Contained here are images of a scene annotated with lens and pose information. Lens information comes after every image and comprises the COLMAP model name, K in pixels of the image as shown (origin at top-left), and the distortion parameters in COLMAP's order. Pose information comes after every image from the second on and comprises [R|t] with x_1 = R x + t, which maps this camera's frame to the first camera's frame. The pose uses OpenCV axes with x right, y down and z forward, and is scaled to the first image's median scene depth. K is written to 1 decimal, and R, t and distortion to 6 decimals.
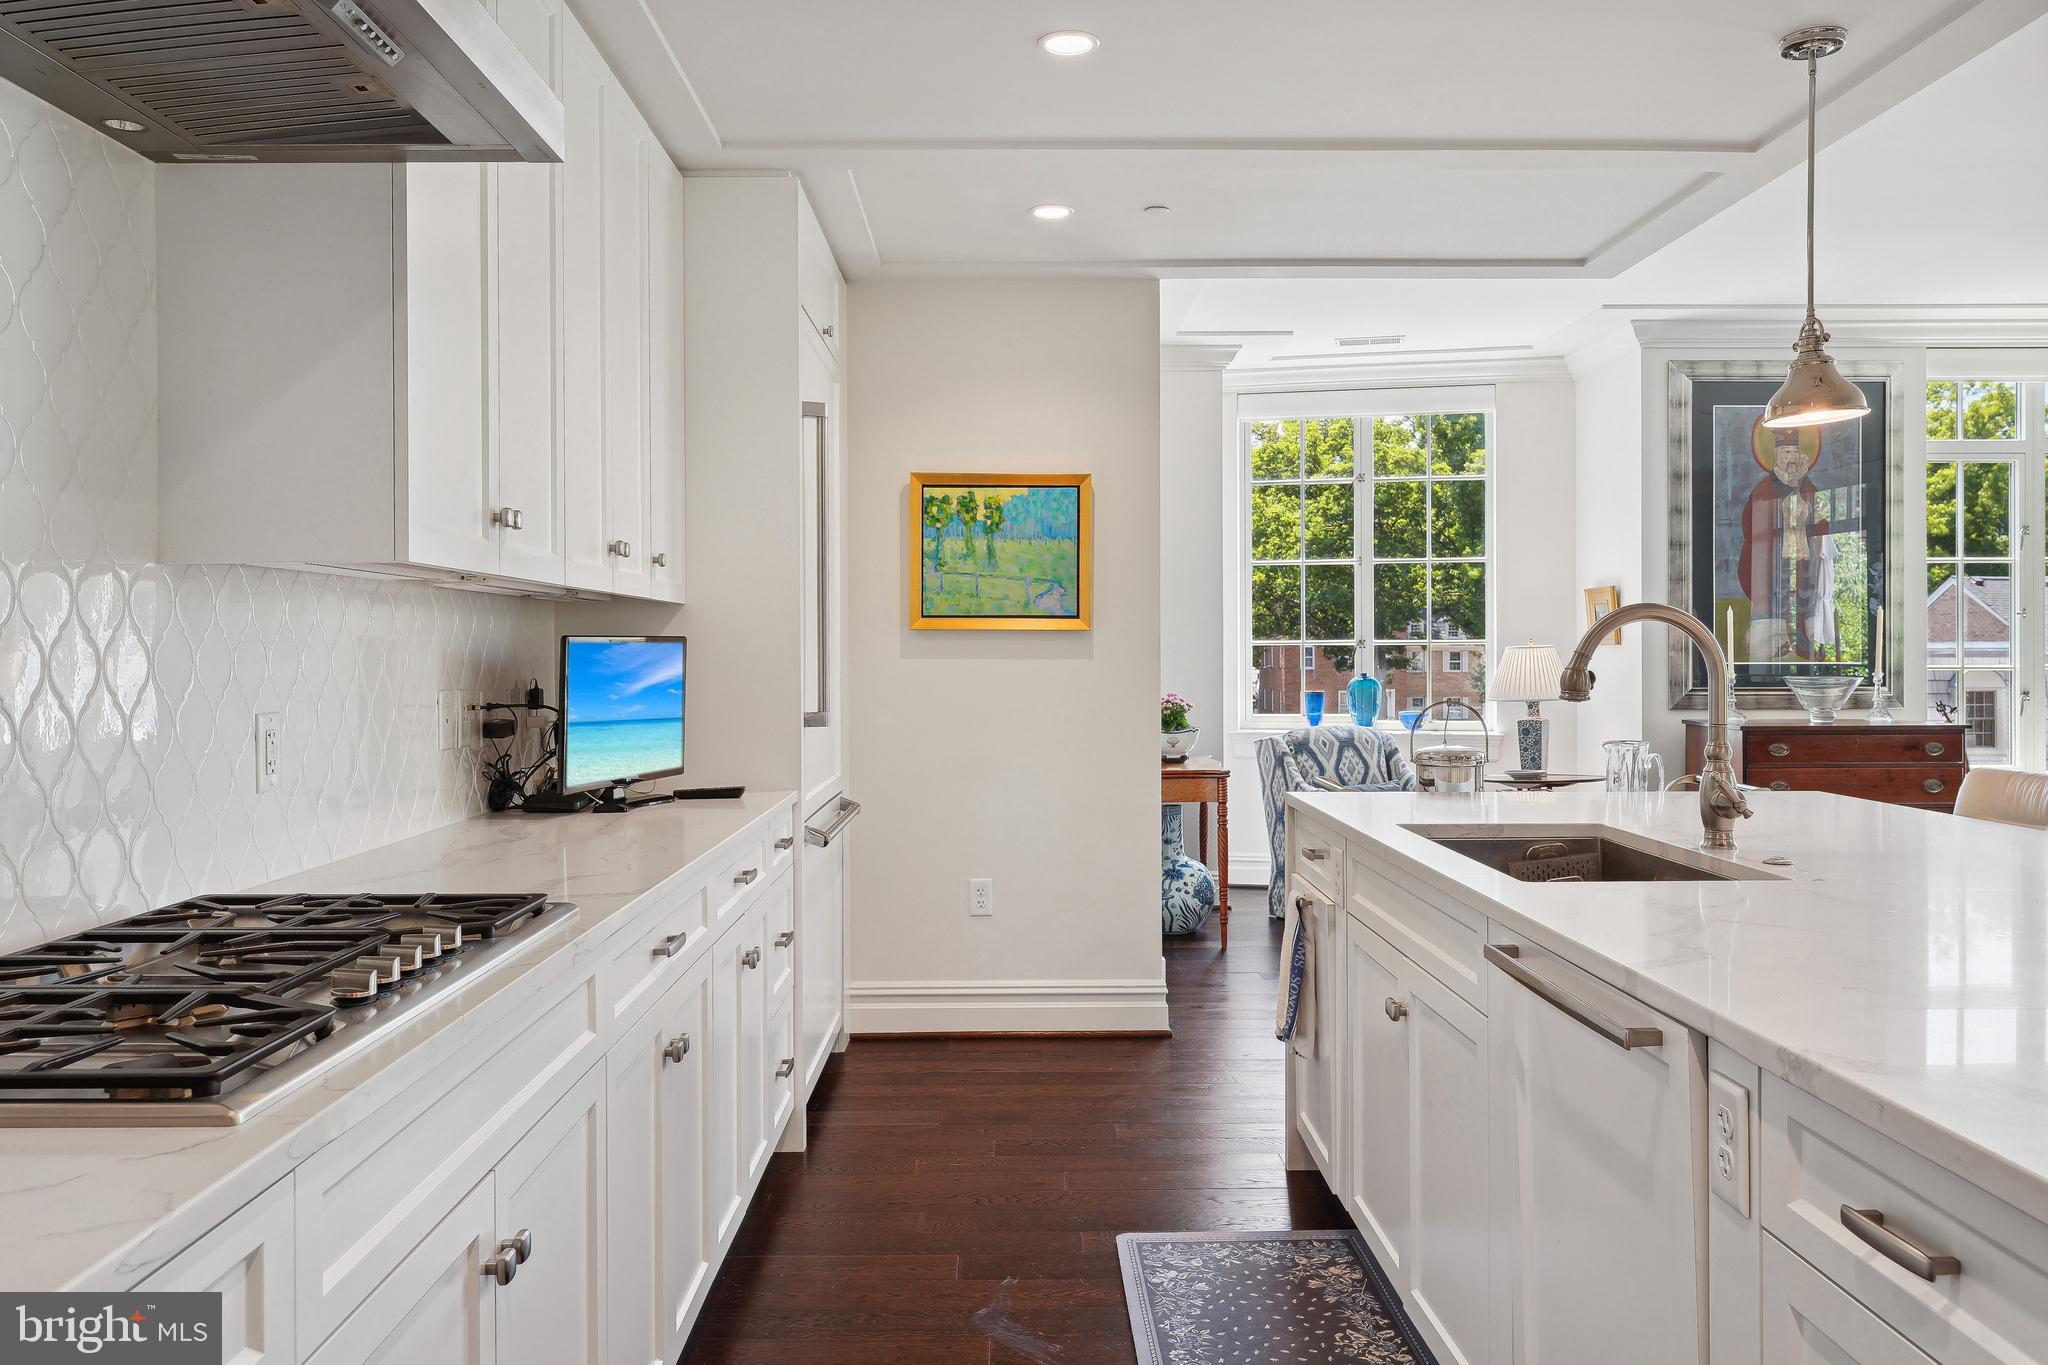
lens RADIAL K [[1547.9, 0, 1003.0], [0, 1547.9, 679.9], [0, 0, 1]] dist [-0.001620, -0.005086]
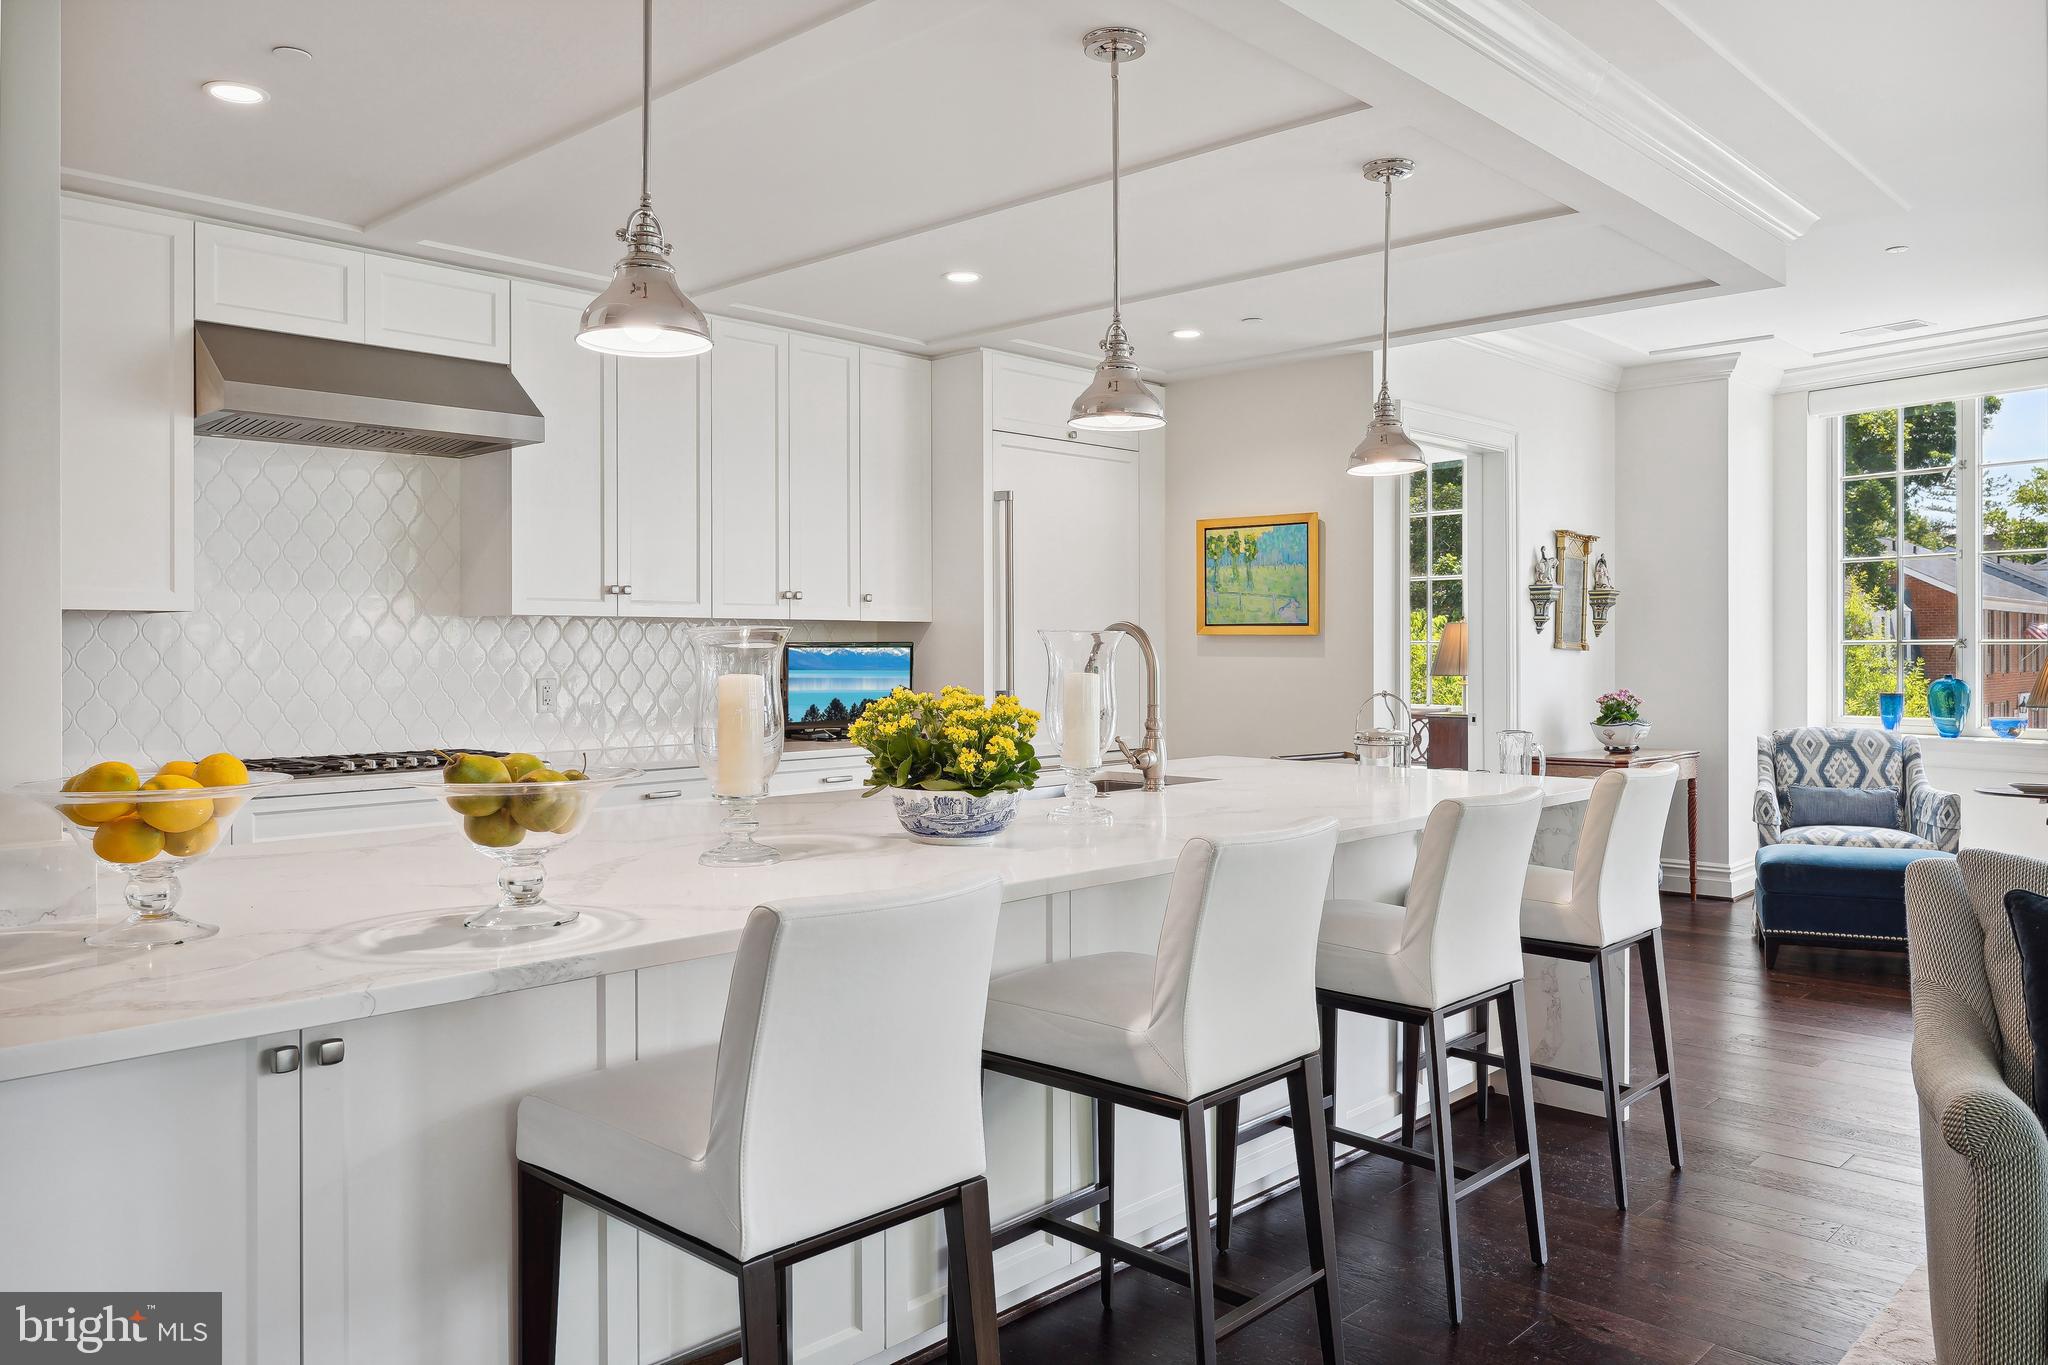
lens RADIAL K [[1547.9, 0, 1021.4], [0, 1547.9, 670.1], [0, 0, 1]] dist [-0.001620, -0.005086]
pose [[0.729344, 0.004761, -0.684130, 0.541340], [-0.010870, 0.999930, -0.004630, 0.004126], [0.684061, 0.010814, 0.729345, -0.068006]]
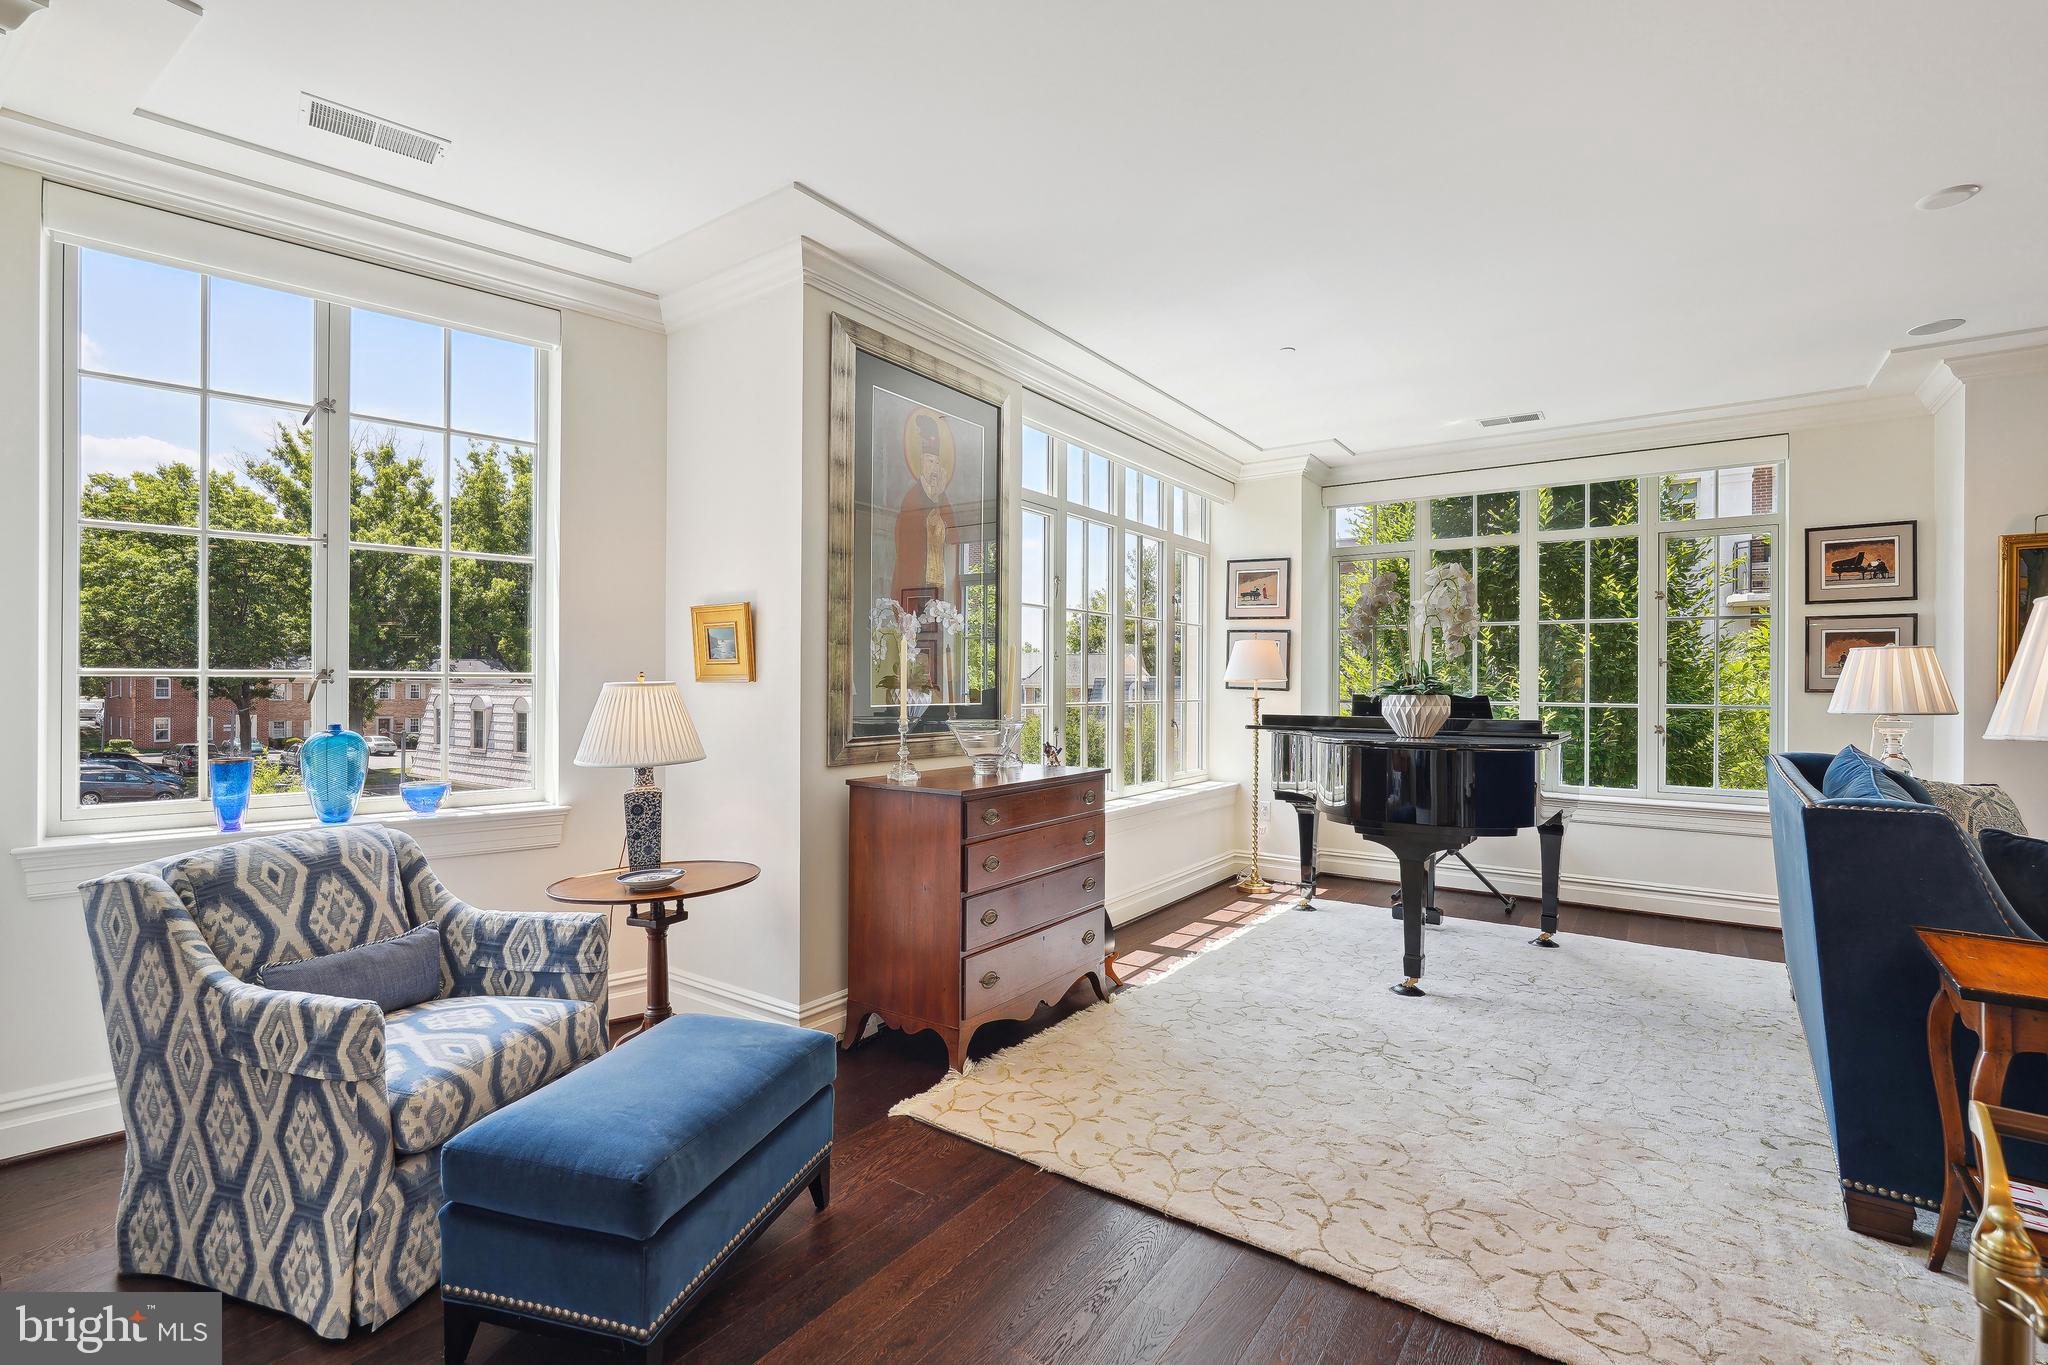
lens RADIAL K [[916.8, 0, 950.4], [0, 916.8, 679.6], [0, 0, 1]] dist [0.022496, 0.002000]
pose [[0.621843, 0.010578, 0.783070, 0.113597], [0.007822, 0.999775, -0.019716, -0.015136], [-0.783103, 0.018386, 0.621621, 0.674838]]
